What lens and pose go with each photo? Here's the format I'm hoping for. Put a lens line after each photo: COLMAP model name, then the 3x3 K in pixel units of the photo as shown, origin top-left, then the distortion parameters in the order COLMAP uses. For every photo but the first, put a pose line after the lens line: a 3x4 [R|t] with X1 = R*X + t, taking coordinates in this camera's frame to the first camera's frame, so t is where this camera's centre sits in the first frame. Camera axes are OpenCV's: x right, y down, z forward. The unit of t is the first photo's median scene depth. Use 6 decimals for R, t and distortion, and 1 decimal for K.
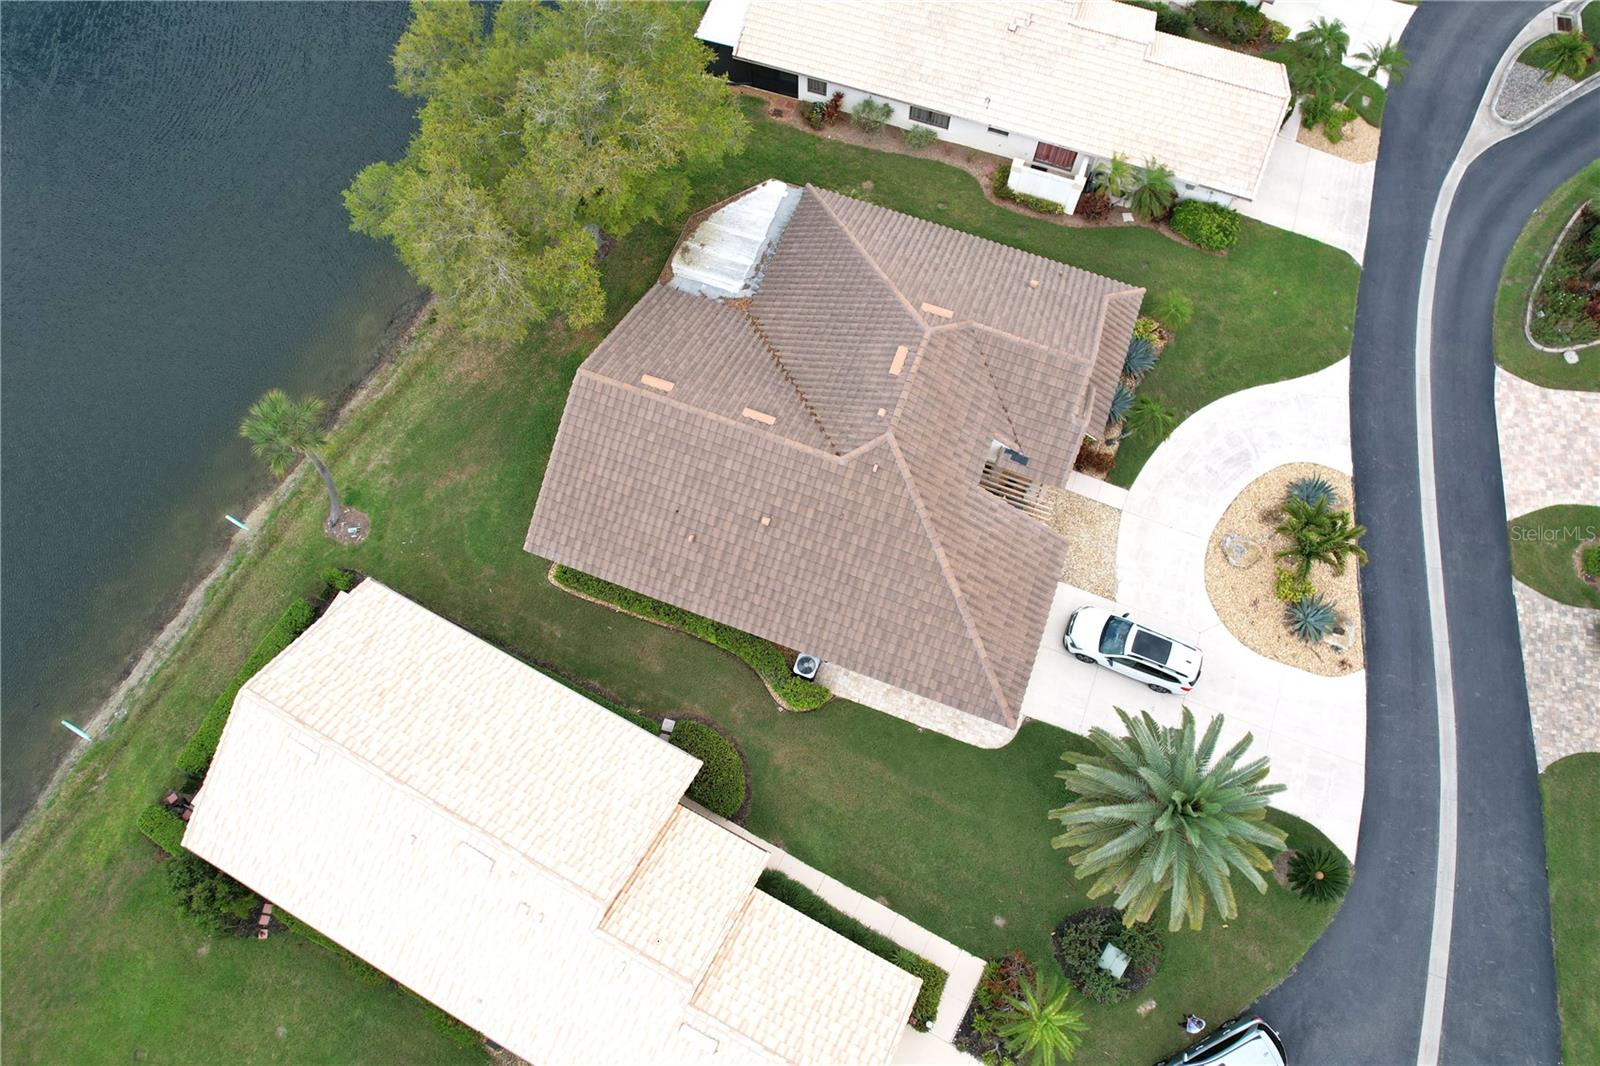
lens RADIAL K [[1018.7, 0, 805.8], [0, 1018.7, 538.1], [0, 0, 1]] dist [-0.076217, 0.071798]
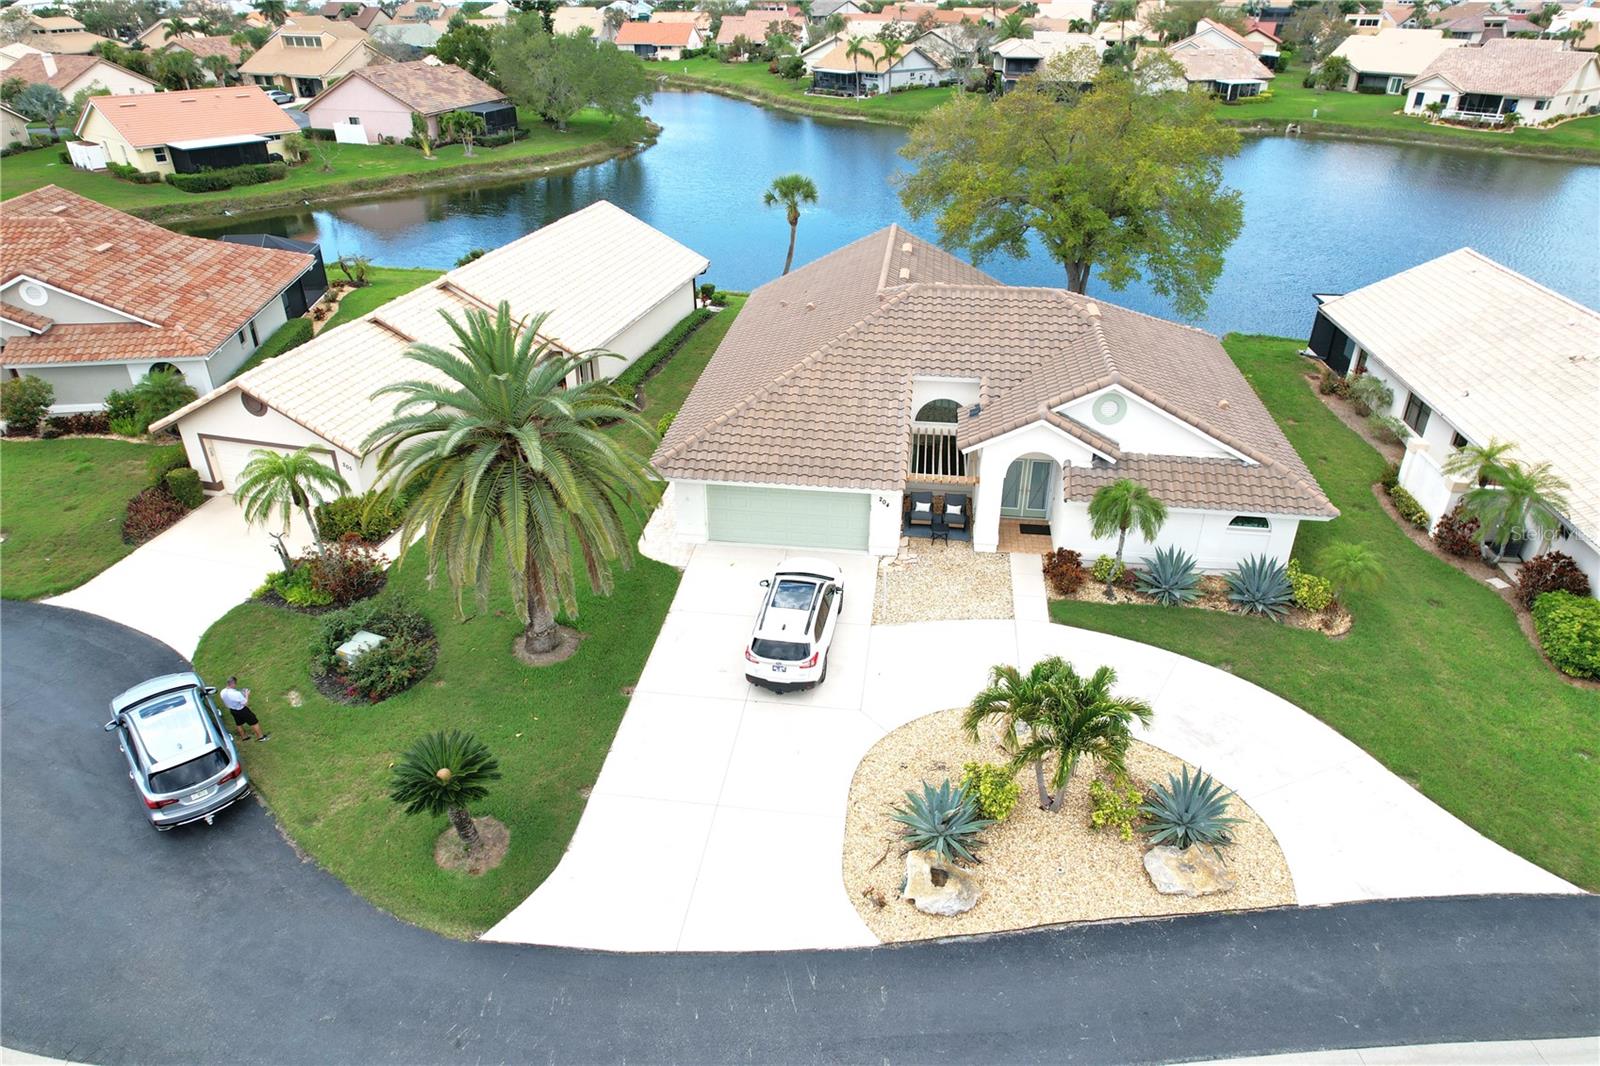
lens RADIAL K [[1018.7, 0, 805.8], [0, 1018.7, 538.1], [0, 0, 1]] dist [-0.076217, 0.071798]
pose [[0.236228, 0.481671, -0.843914, 0.812048], [-0.913770, 0.405503, -0.024337, 0.091735], [0.330487, 0.776892, 0.535927, 0.550631]]
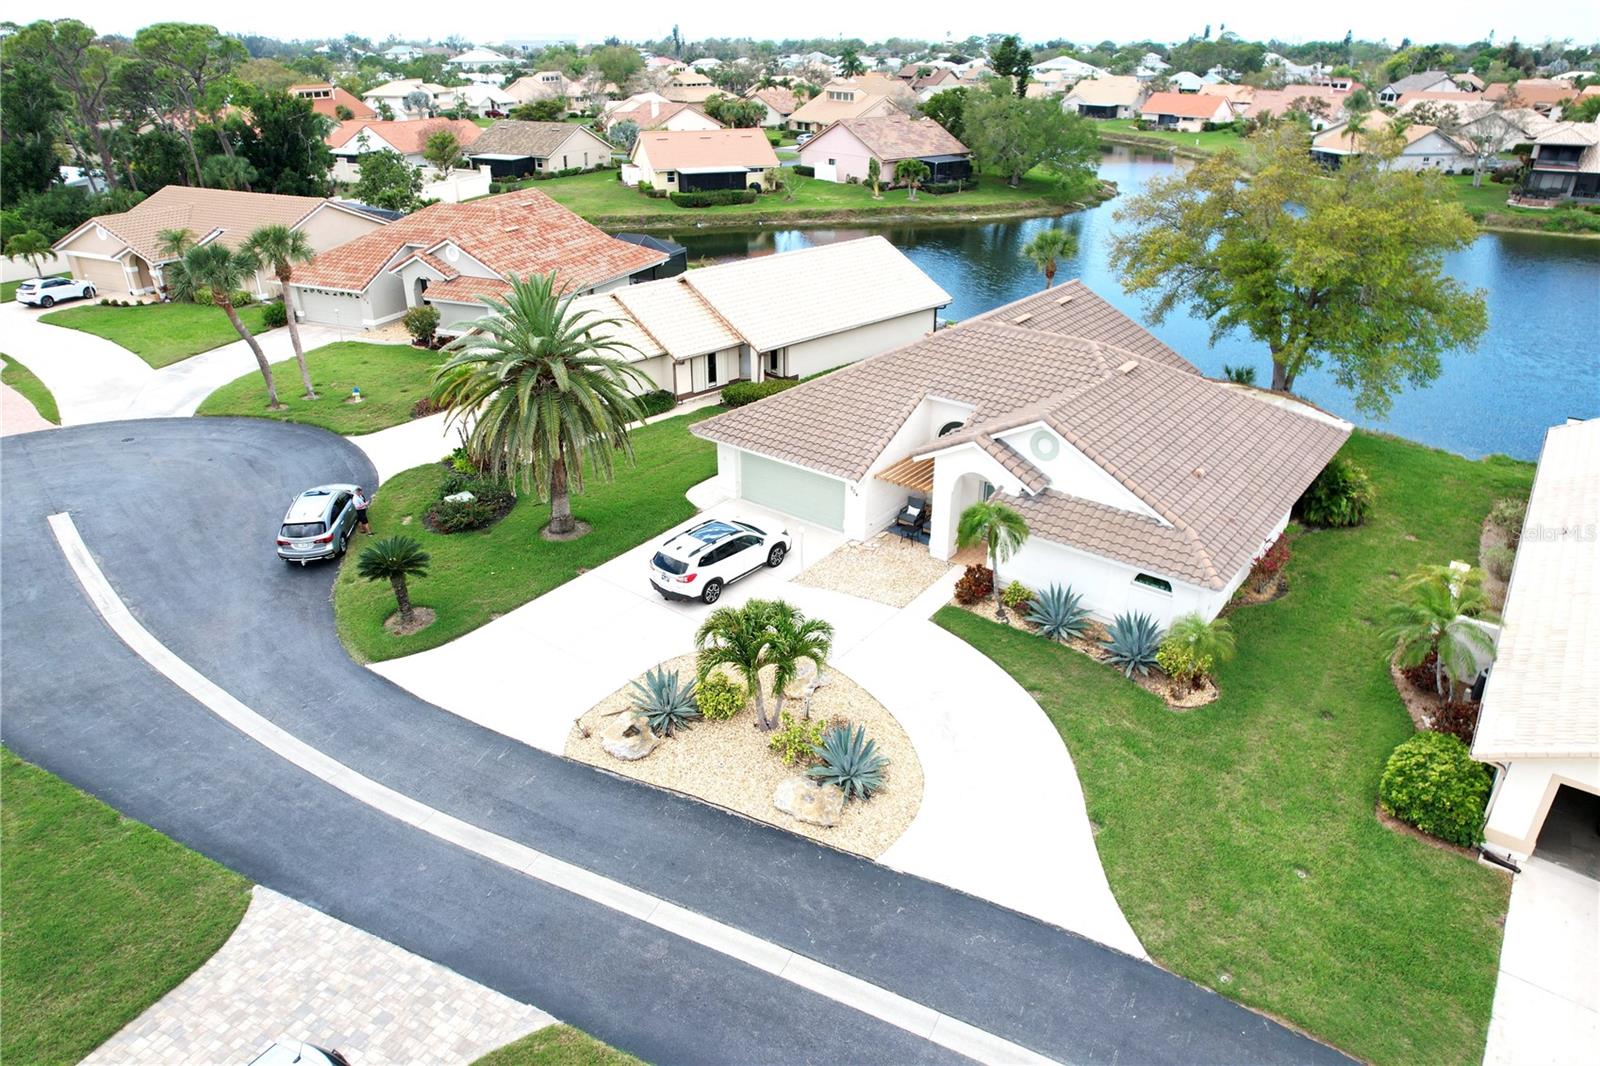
lens RADIAL K [[1009.5, 0, 808.2], [0, 1009.5, 562.9], [0, 0, 1]] dist [-0.076200, 0.065075]
pose [[-0.295457, 0.447540, -0.844045, 0.935844], [-0.898835, 0.169156, 0.404328, -0.268456], [0.323729, 0.878119, 0.352287, 0.680984]]
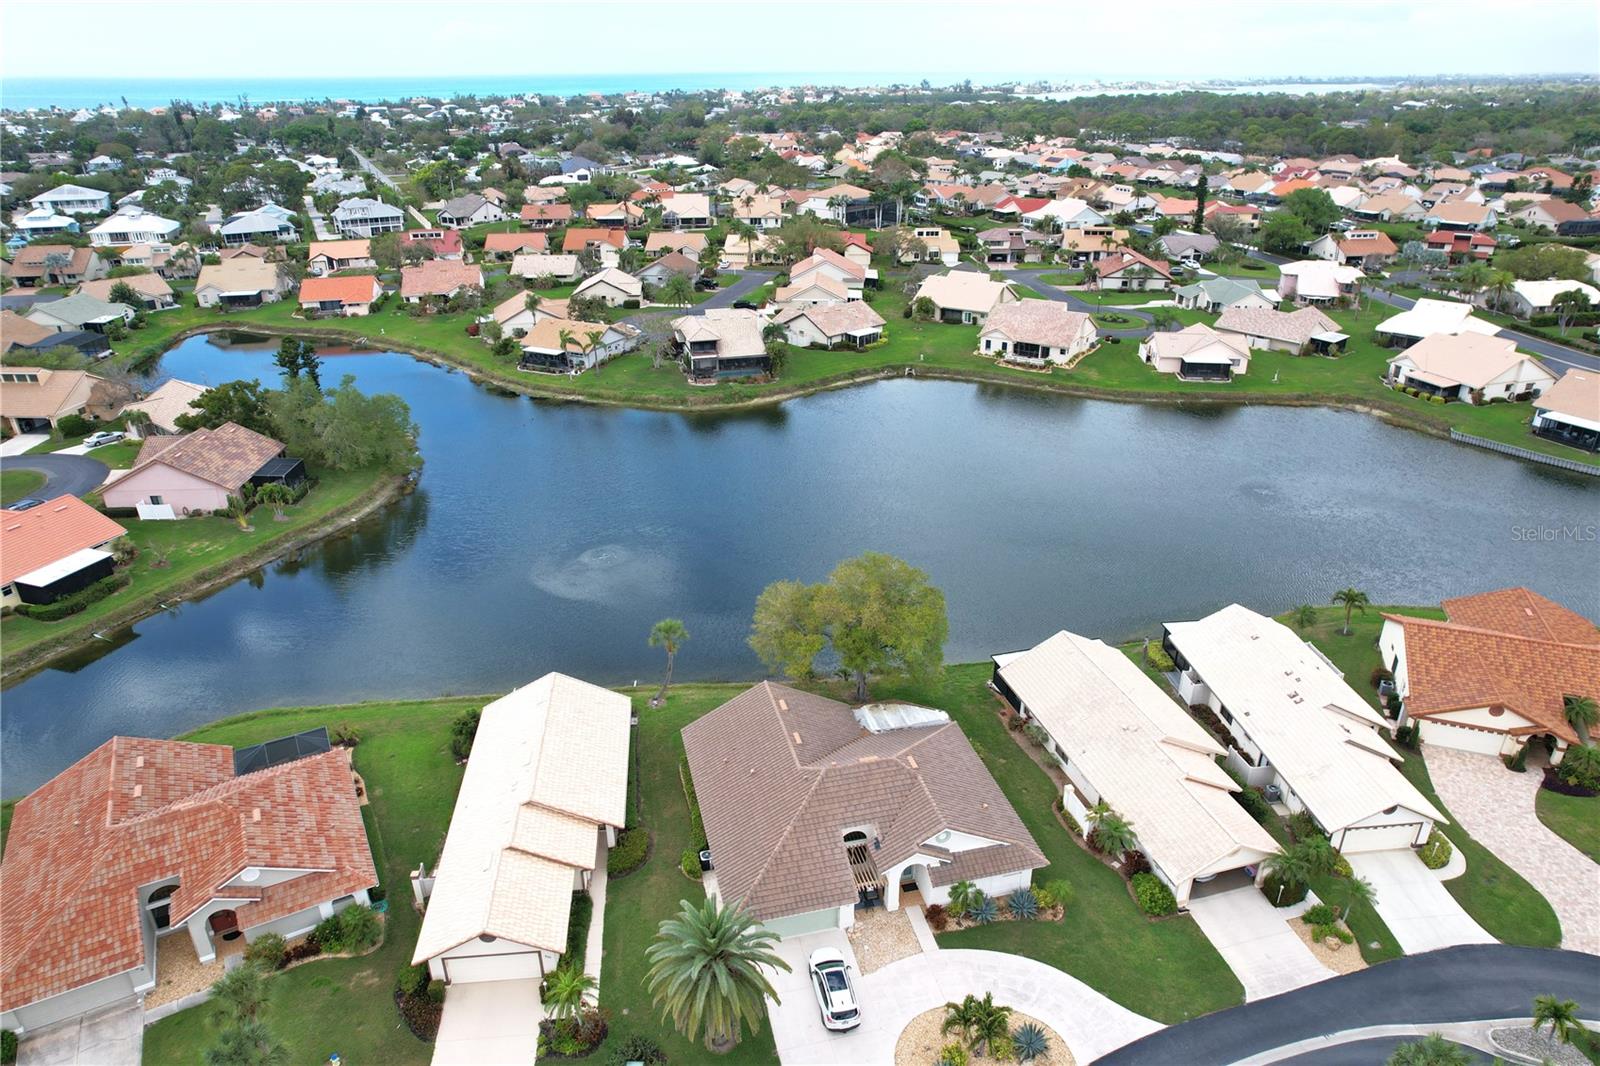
lens RADIAL K [[1018.7, 0, 805.8], [0, 1018.7, 538.1], [0, 0, 1]] dist [-0.076217, 0.071798]
pose [[0.575000, 0.346068, -0.741358, 1.039426], [-0.769271, 0.537205, -0.345881, 0.266802], [0.278563, 0.769187, 0.575112, -0.272833]]
